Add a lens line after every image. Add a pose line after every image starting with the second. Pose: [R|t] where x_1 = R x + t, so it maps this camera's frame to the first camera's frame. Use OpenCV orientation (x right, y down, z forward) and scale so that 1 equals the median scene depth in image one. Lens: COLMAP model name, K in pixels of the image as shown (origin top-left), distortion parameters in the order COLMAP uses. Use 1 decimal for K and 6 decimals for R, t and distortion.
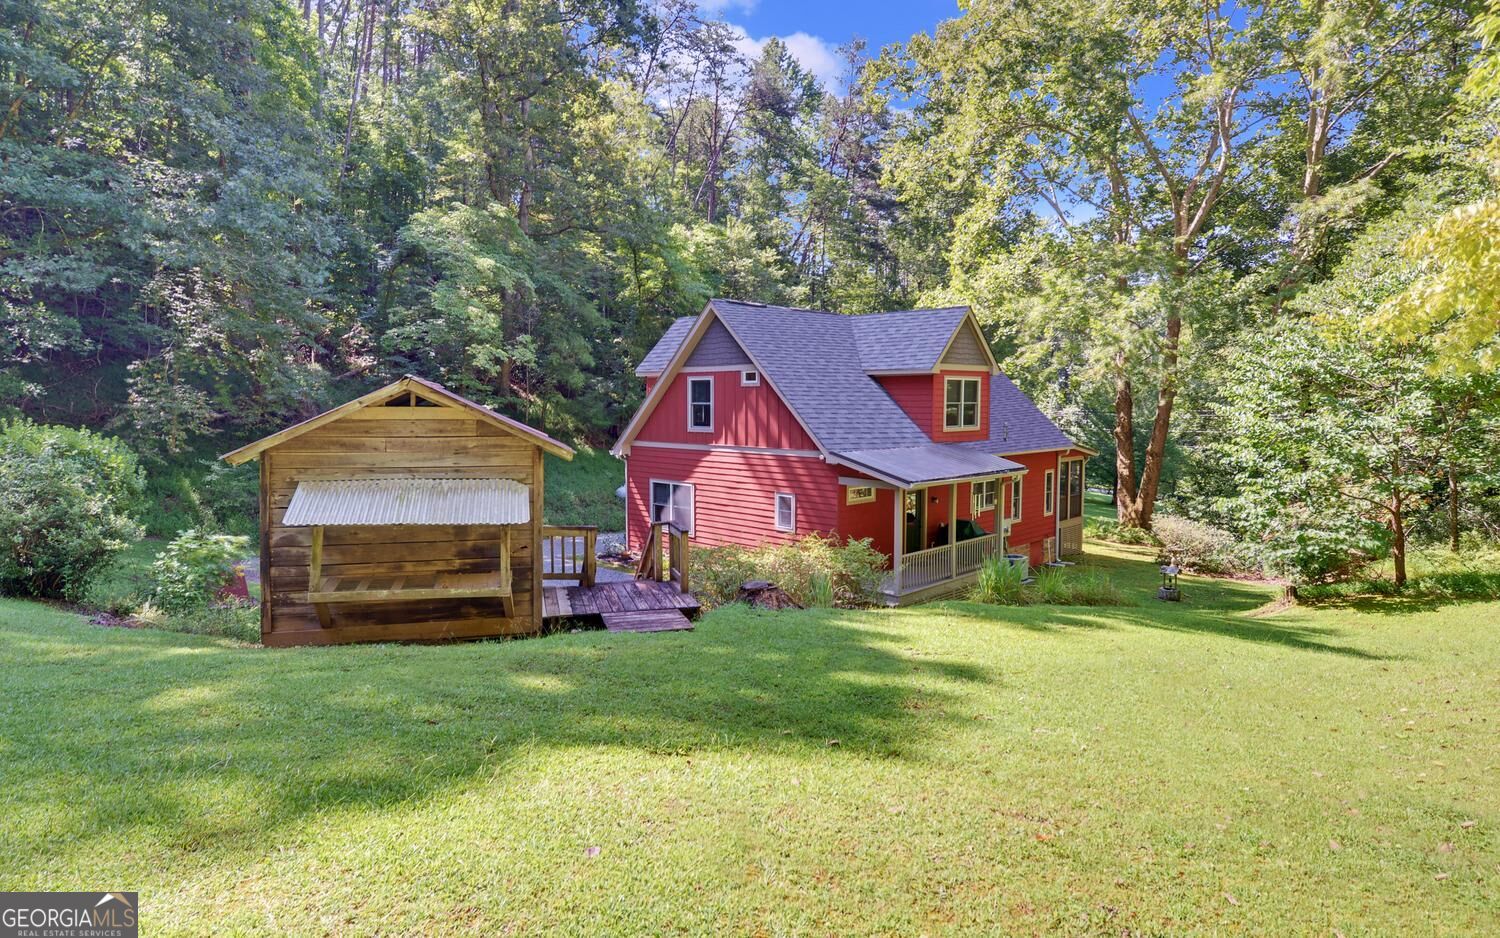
lens RADIAL K [[774.2, 0, 751.3], [0, 774.2, 471.9], [0, 0, 1]] dist [-0.000771, -0.000020]
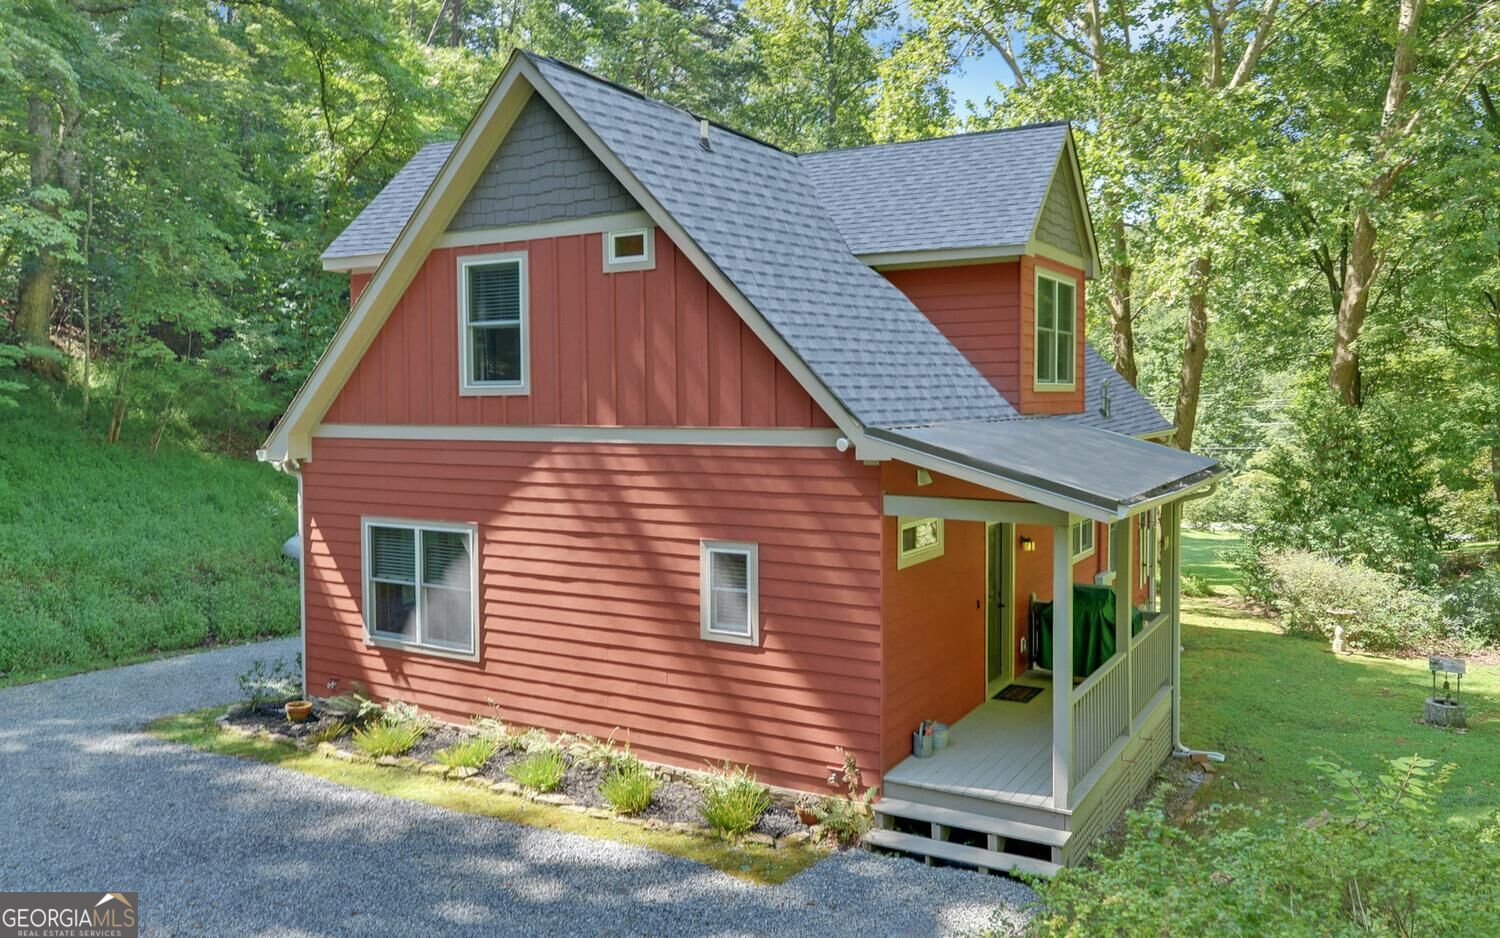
lens RADIAL K [[1187.5, 0, 720.4], [0, 1187.5, 419.3], [0, 0, 1]] dist [-0.011520, -0.004180]
pose [[0.985081, -0.019596, 0.170973, -0.054909], [0.030413, 0.997682, -0.060879, 0.001548], [-0.169384, 0.065170, 0.983393, 0.379699]]
